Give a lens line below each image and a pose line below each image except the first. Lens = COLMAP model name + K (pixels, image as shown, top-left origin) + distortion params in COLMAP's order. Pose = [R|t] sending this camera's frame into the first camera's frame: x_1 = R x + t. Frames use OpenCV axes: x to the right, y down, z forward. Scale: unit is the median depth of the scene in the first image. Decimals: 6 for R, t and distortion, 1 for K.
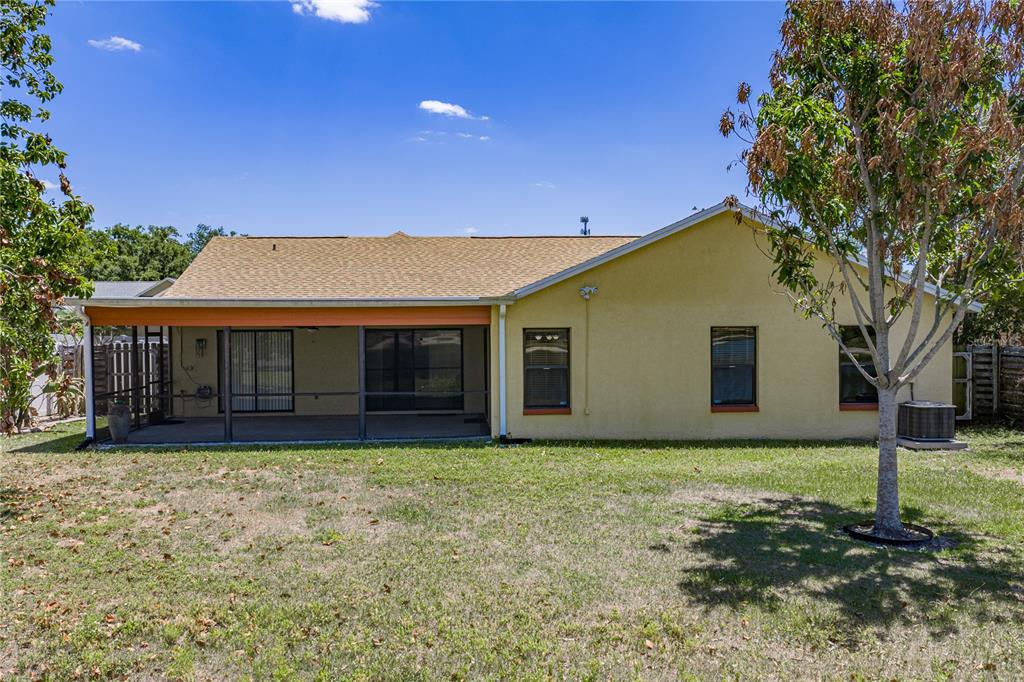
lens RADIAL K [[874.2, 0, 512.0], [0, 874.2, 341.0], [0, 0, 1]] dist [0.019436, 0.005447]
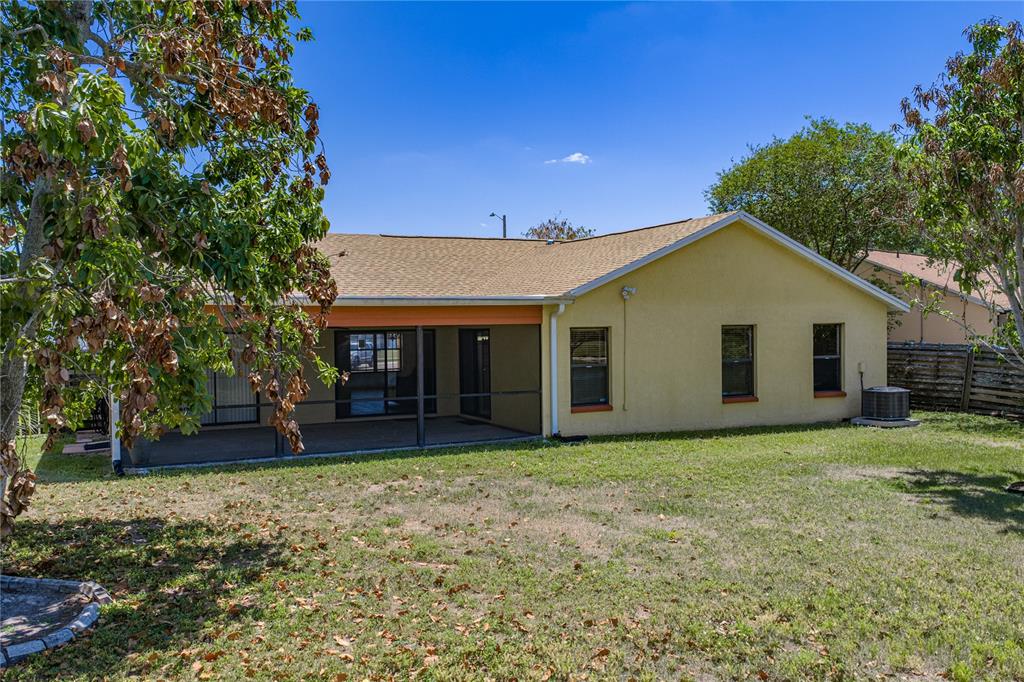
lens RADIAL K [[874.2, 0, 512.0], [0, 874.2, 341.0], [0, 0, 1]] dist [0.019436, 0.005447]
pose [[0.927481, -0.010926, 0.373710, -0.427736], [0.012683, 0.999917, -0.002242, 0.002389], [-0.373654, 0.006820, 0.927543, 0.082223]]
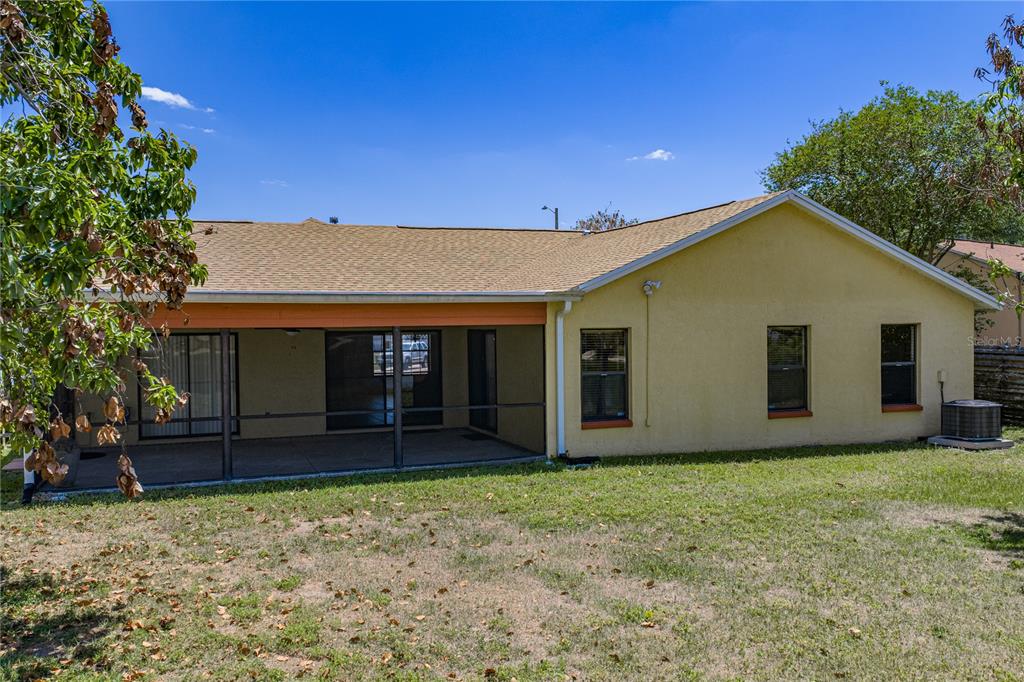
lens RADIAL K [[874.2, 0, 512.0], [0, 874.2, 341.0], [0, 0, 1]] dist [0.019436, 0.005447]
pose [[0.957393, -0.008906, 0.288649, -0.299437], [0.009830, 0.999950, -0.001752, -0.001655], [-0.288619, 0.004515, 0.957433, 0.193134]]
